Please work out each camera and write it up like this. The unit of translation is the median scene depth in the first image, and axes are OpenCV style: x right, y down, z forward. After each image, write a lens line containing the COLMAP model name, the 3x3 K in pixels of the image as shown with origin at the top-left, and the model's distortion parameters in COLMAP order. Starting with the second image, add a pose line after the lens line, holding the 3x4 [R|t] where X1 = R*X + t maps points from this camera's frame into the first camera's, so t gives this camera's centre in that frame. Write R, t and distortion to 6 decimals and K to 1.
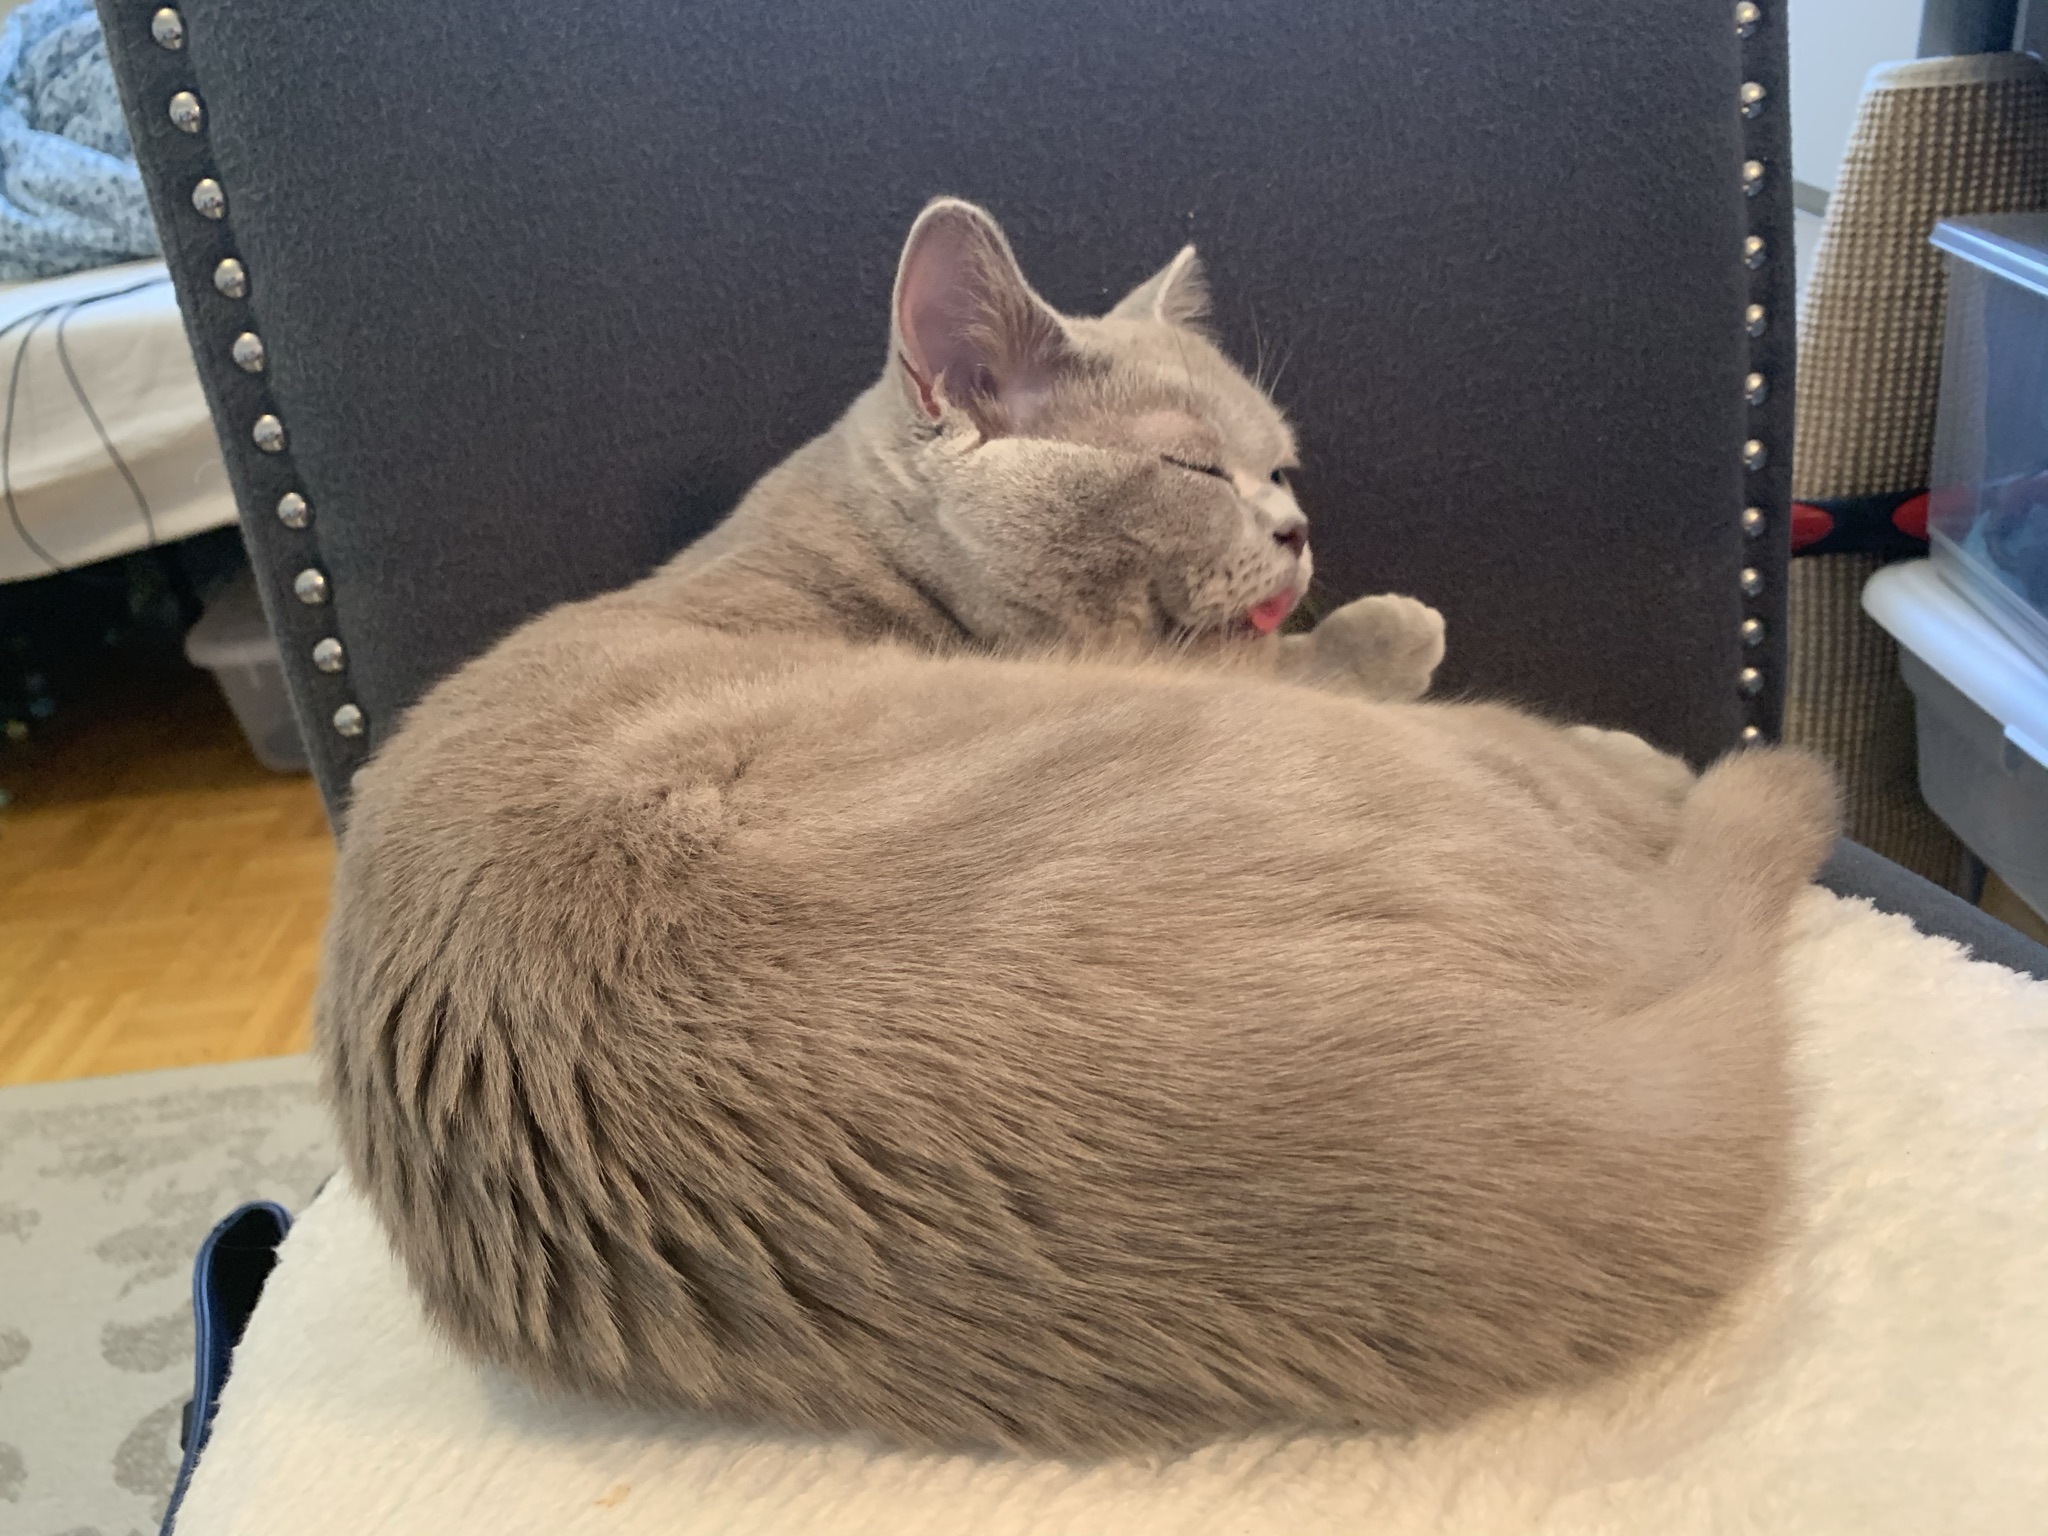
lens RADIAL K [[1543.9, 0, 1024.0], [0, 1543.9, 768.0], [0, 0, 1]] dist [-0.045450, 0.005631]
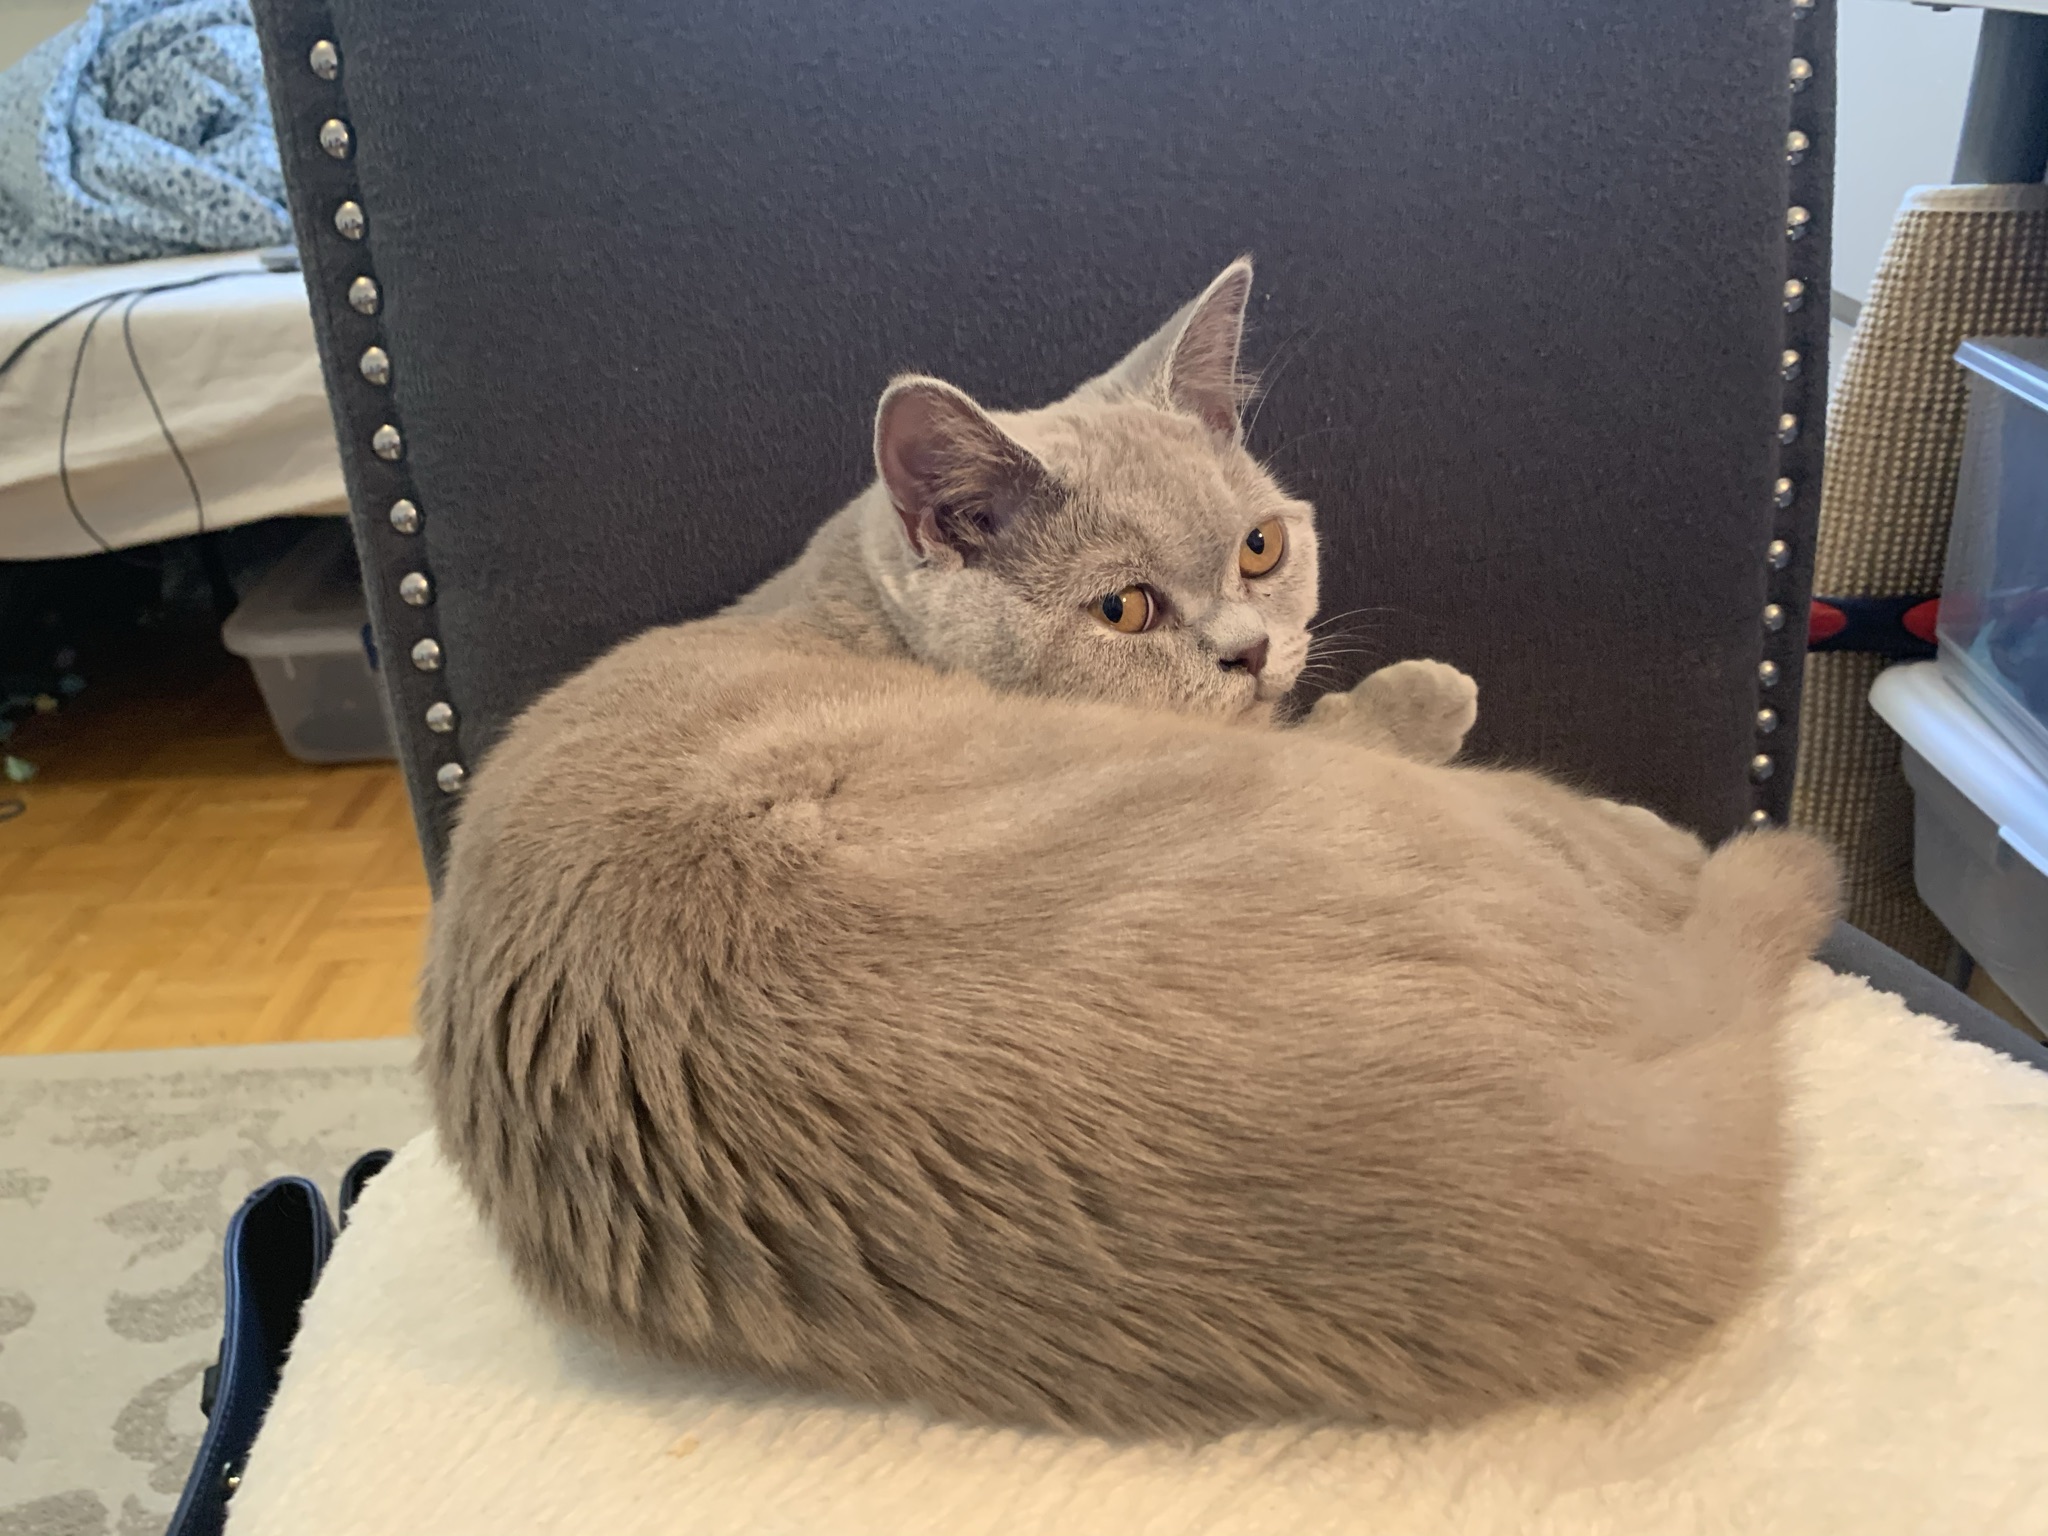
lens RADIAL K [[1760.8, 0, 884.2], [0, 1760.8, 786.4], [0, 0, 1]] dist [-0.090842, 0.059107]
pose [[0.997923, 0.064362, -0.002842, -0.137555], [-0.064394, 0.997839, -0.013049, 0.012129], [0.001996, 0.013205, 0.999911, -0.211558]]
